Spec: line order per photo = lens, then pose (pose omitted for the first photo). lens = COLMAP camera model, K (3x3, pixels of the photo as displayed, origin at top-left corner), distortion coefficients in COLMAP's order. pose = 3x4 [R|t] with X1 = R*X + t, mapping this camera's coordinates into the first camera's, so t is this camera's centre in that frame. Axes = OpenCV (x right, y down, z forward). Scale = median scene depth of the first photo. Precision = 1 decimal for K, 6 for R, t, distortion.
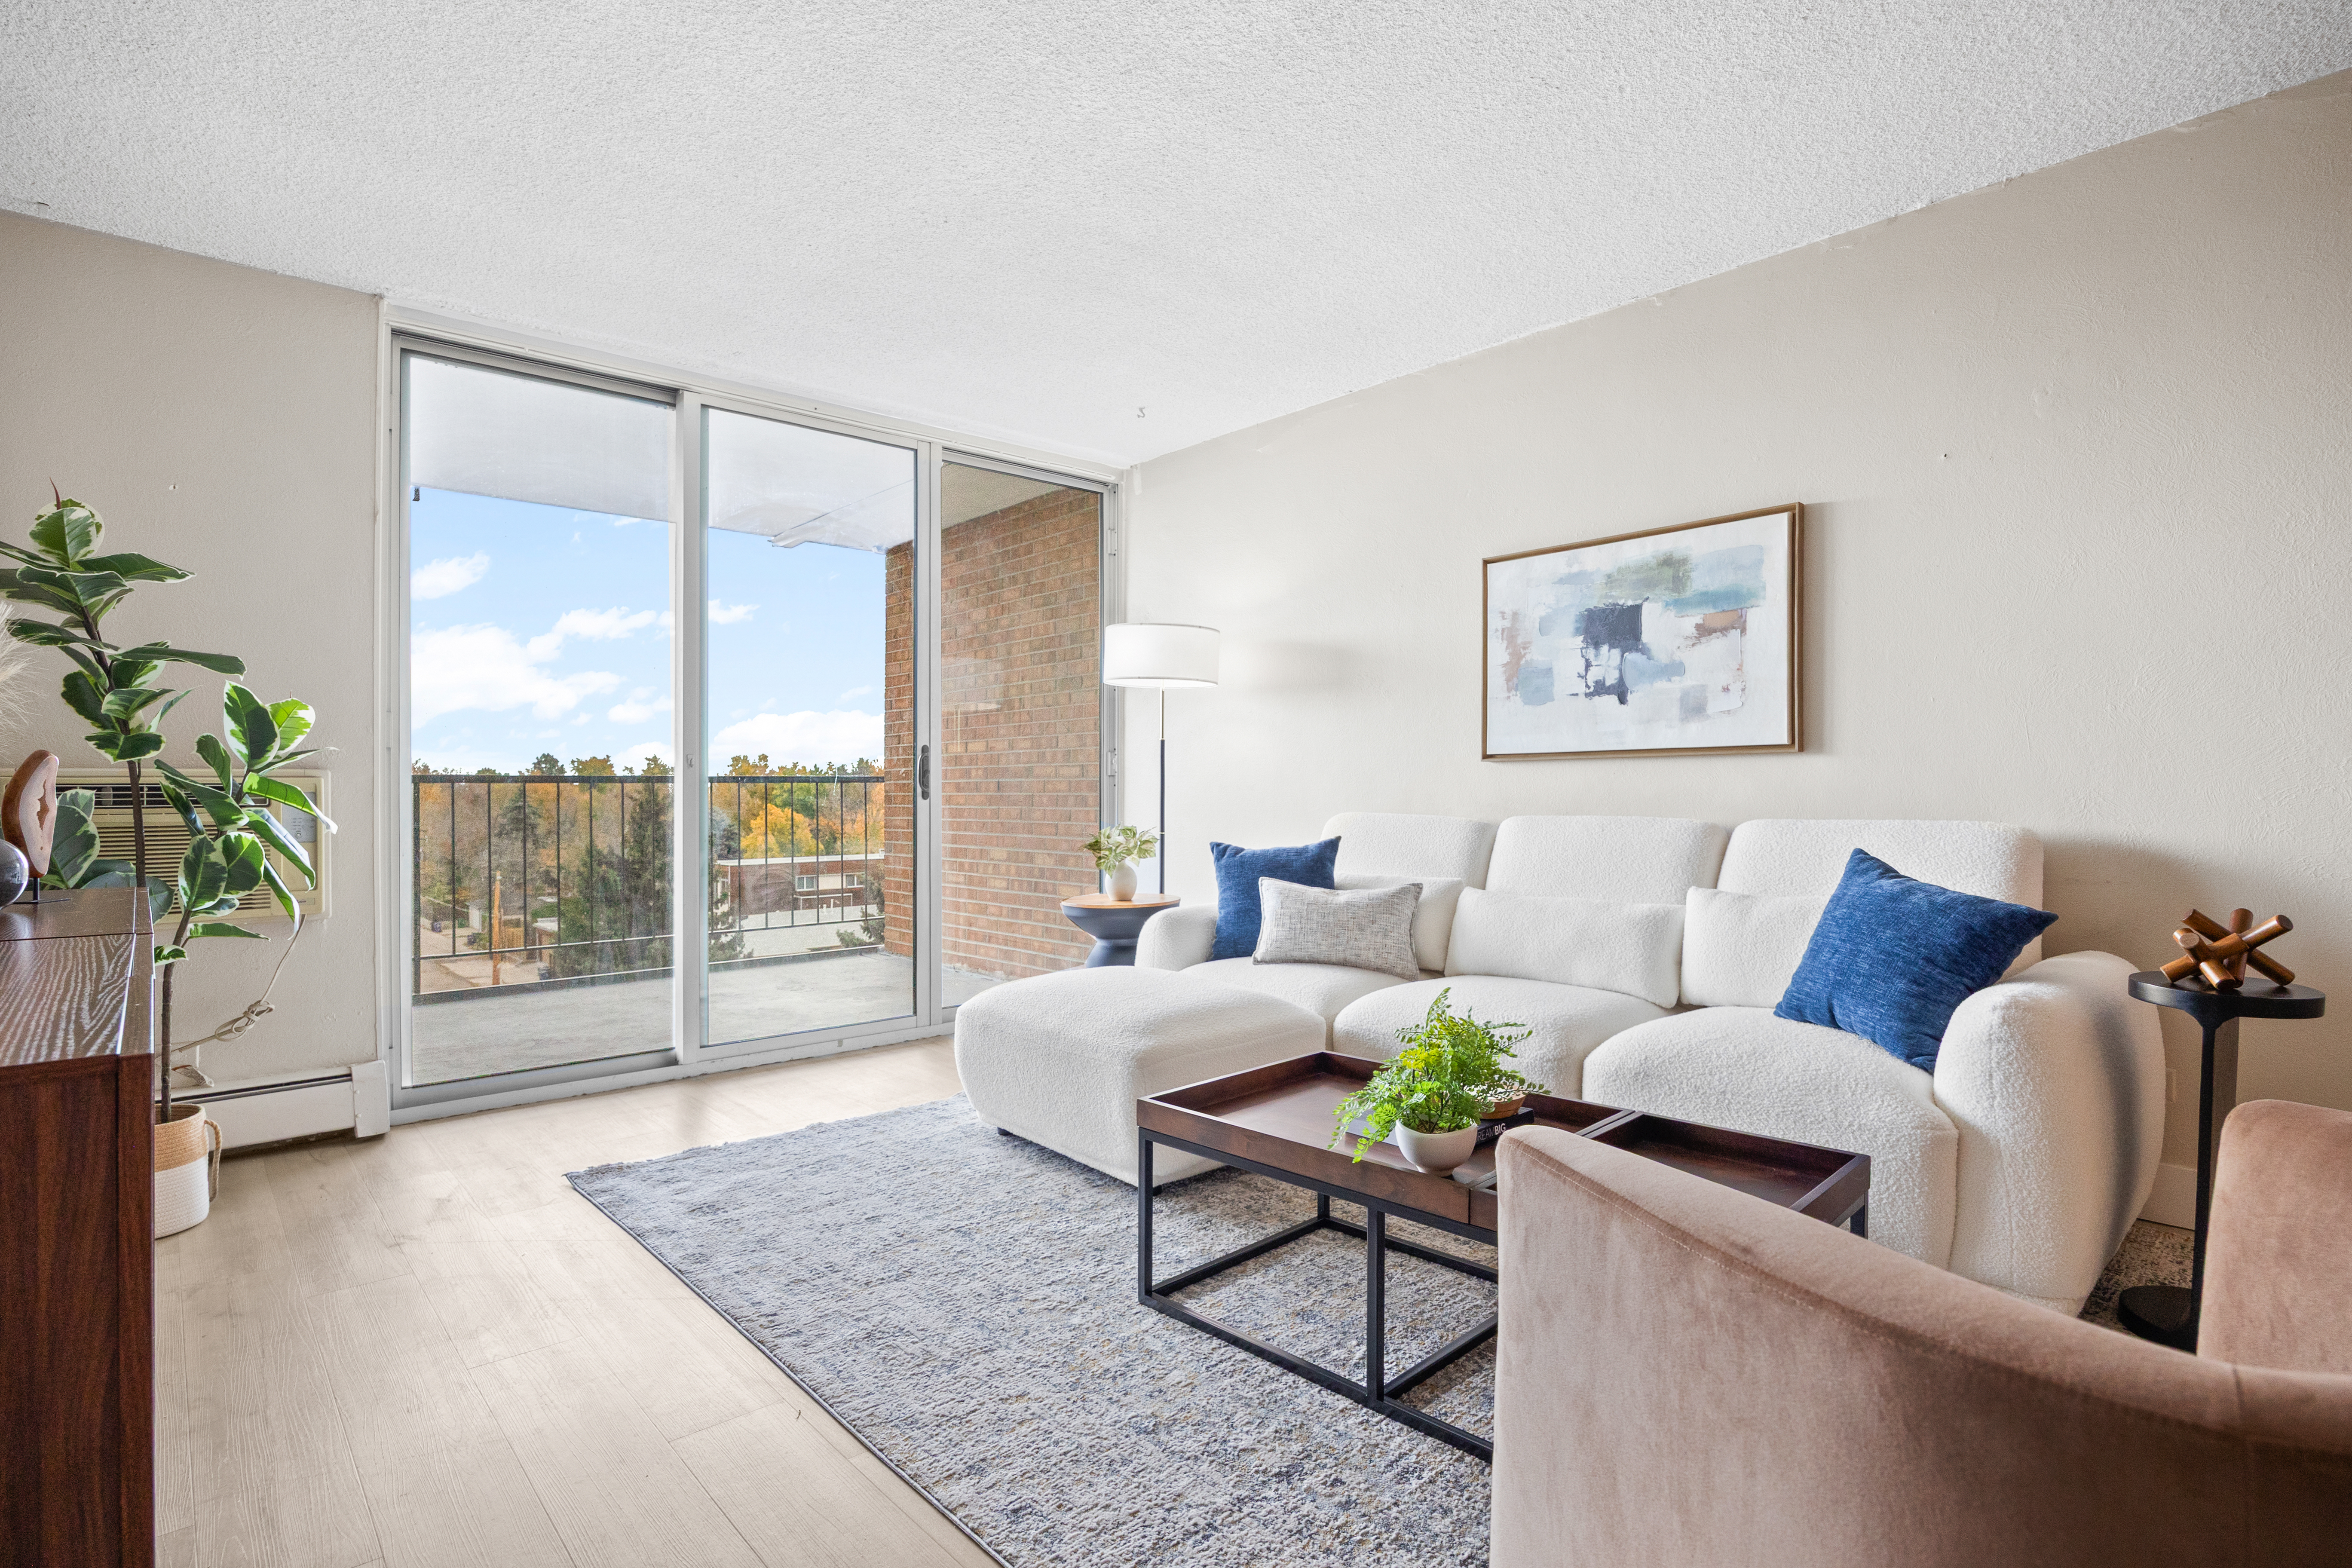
lens RADIAL K [[1155.3, 0, 1171.1], [0, 1155.3, 791.1], [0, 0, 1]] dist [-0.012566, -0.000702]
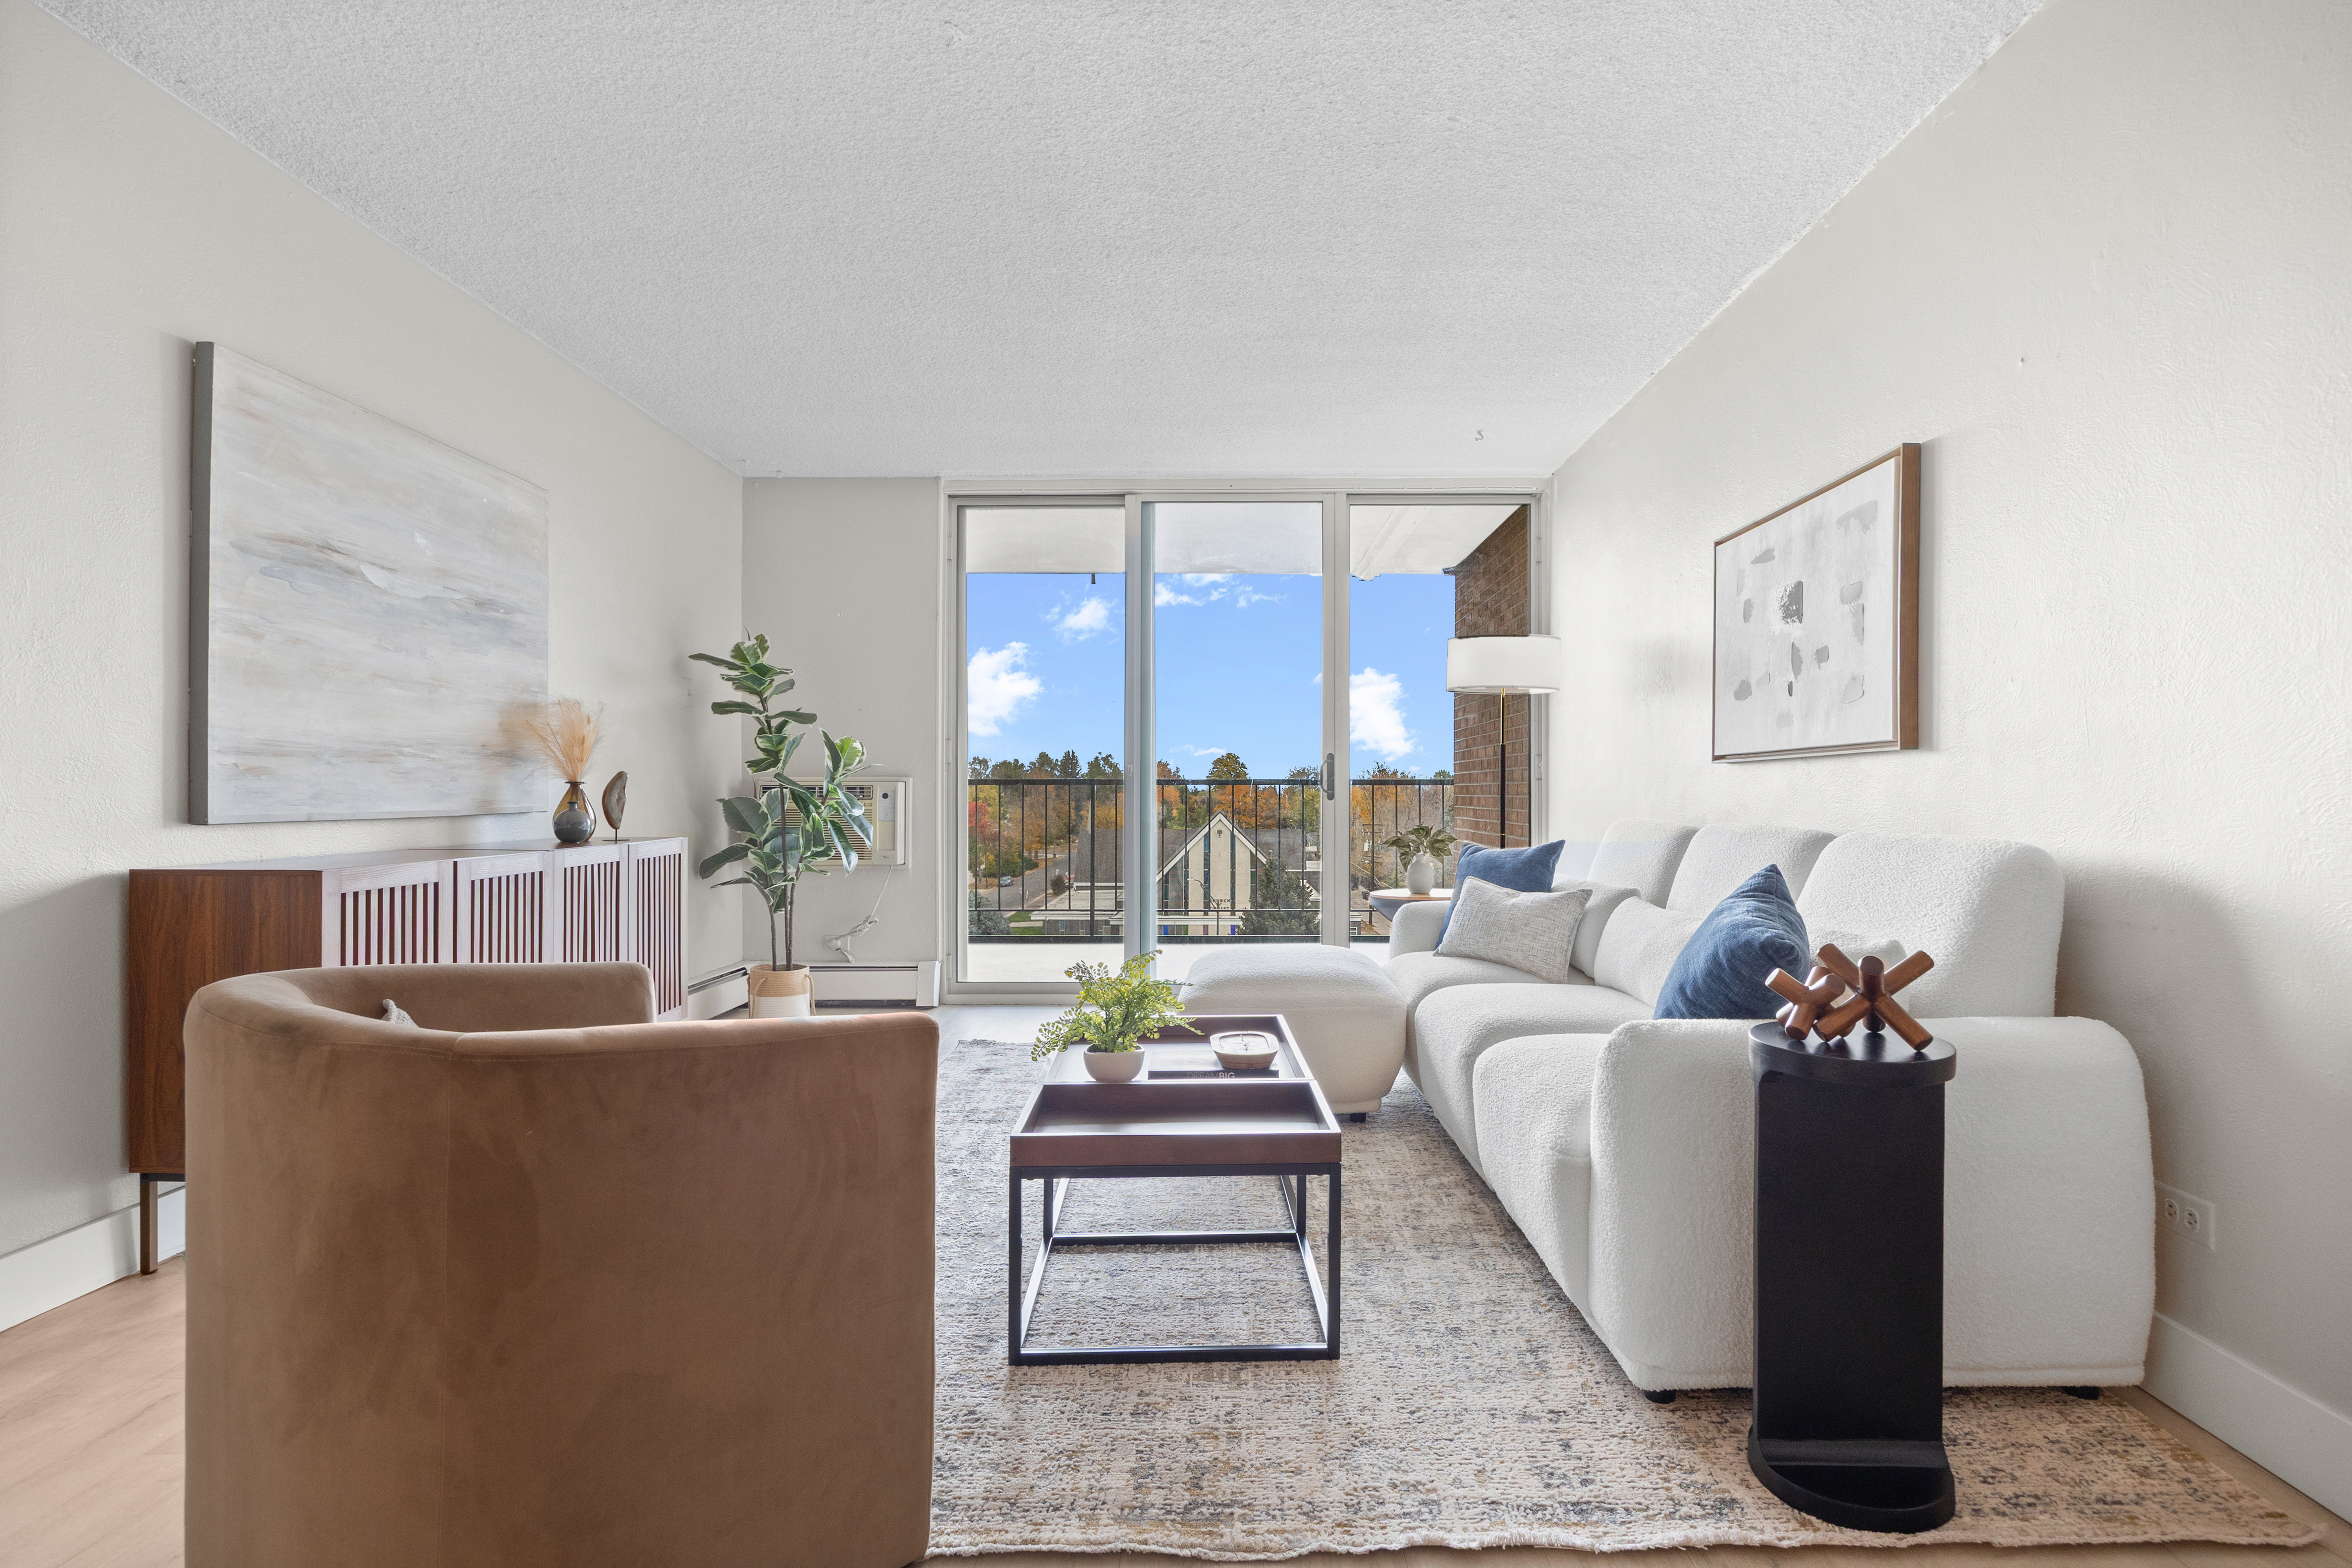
lens RADIAL K [[1191.3, 0, 1219.1], [0, 1191.3, 791.7], [0, 0, 1]] dist [-0.002075, -0.000312]
pose [[0.740207, 0.004823, -0.672362, 0.681121], [-0.006231, 0.999981, 0.000313, -0.001526], [0.672350, 0.003958, 0.740223, 0.045105]]
